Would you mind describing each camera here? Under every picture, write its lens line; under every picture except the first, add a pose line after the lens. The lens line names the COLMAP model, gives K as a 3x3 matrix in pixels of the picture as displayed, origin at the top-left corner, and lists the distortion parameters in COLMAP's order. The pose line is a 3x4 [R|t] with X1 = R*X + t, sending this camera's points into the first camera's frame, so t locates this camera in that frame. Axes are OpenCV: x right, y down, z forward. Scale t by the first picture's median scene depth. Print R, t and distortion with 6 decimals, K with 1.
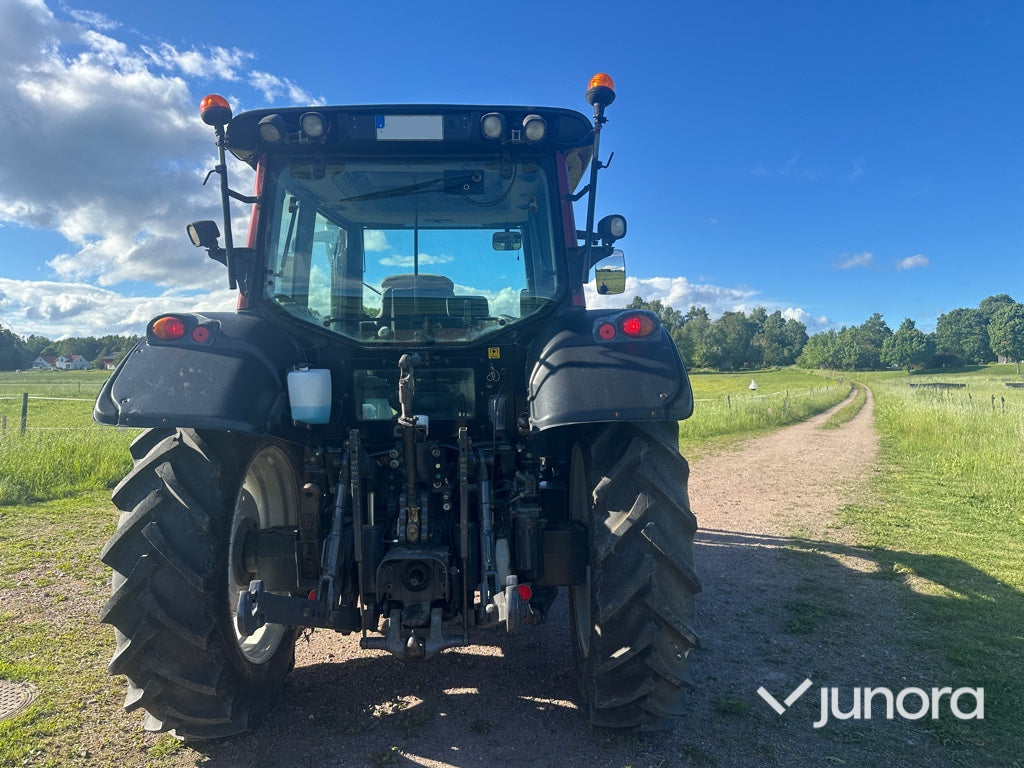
lens RADIAL K [[711.4, 0, 512.0], [0, 711.4, 384.0], [0, 0, 1]] dist [0.068176, -0.076467]
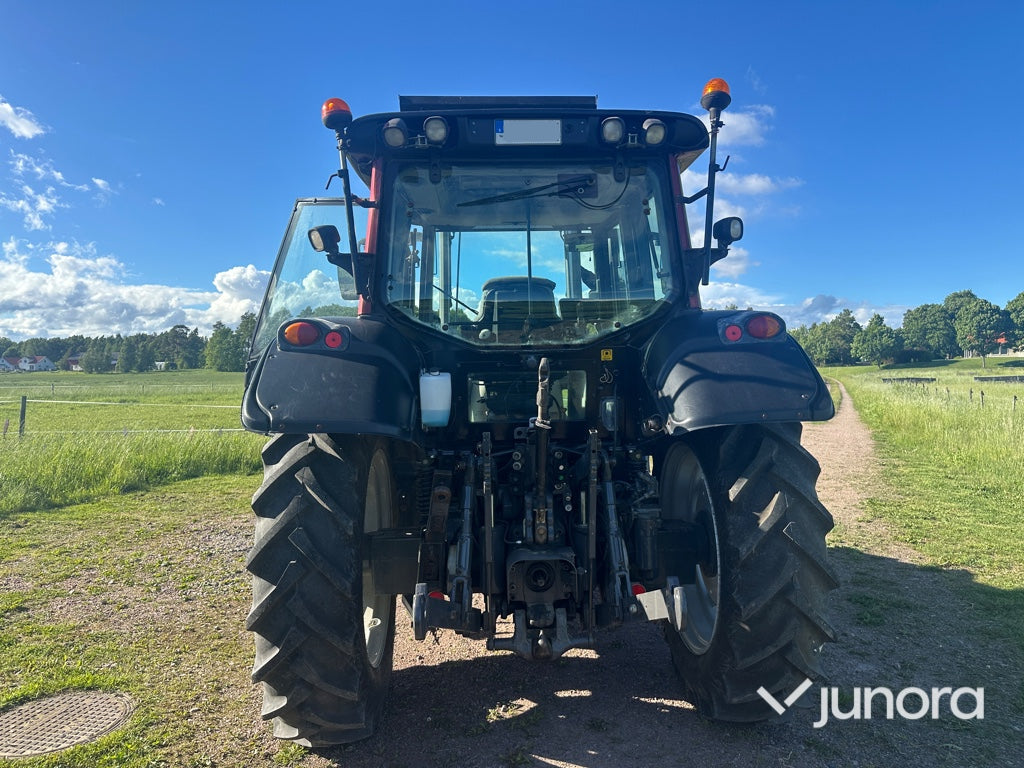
lens RADIAL K [[711.4, 0, 512.0], [0, 711.4, 384.0], [0, 0, 1]] dist [0.068176, -0.076467]
pose [[0.999232, -0.008777, 0.038190, -0.206515], [0.008651, 0.999957, 0.003469, -0.007284], [-0.038218, -0.003136, 0.999264, -0.004689]]
